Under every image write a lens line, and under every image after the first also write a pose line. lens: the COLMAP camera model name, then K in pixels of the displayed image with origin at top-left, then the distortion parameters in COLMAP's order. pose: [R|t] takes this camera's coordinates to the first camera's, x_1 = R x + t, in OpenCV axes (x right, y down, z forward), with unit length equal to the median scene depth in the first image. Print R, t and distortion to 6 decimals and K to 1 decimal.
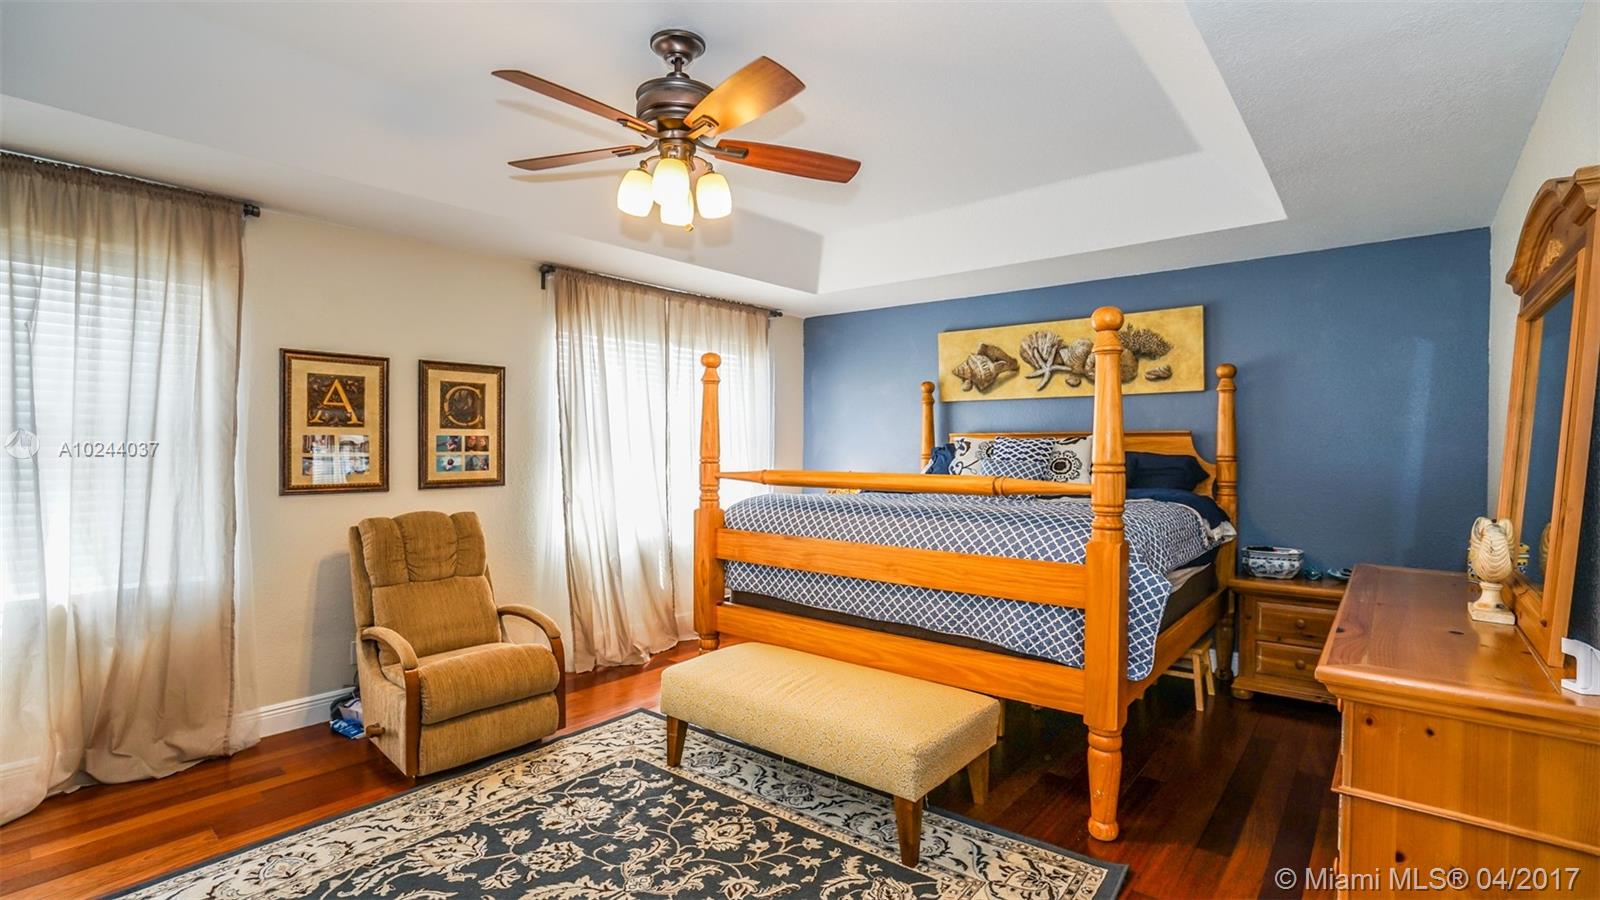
lens RADIAL K [[742.8, 0, 800.0], [0, 742.8, 450.0], [0, 0, 1]] dist [-0.060691, 0.025152]
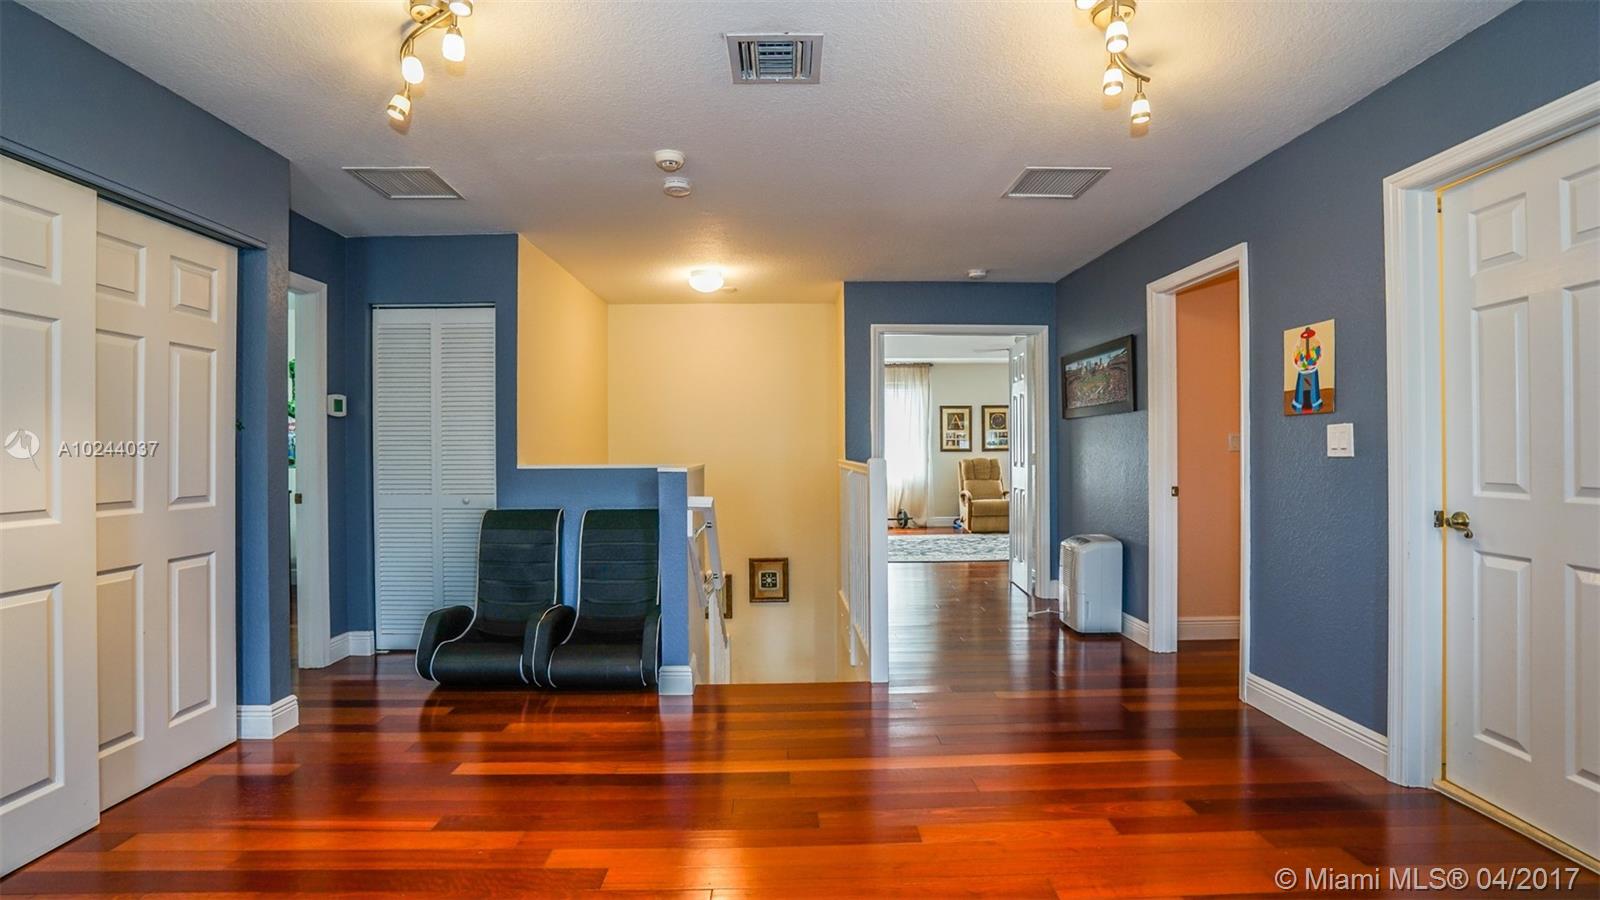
lens RADIAL K [[742.8, 0, 800.0], [0, 742.8, 450.0], [0, 0, 1]] dist [-0.060691, 0.025152]
pose [[0.666532, -0.002982, -0.745470, 1.174526], [-0.000308, 0.999991, -0.004276, 0.063052], [0.745476, 0.003080, 0.666525, -1.469984]]
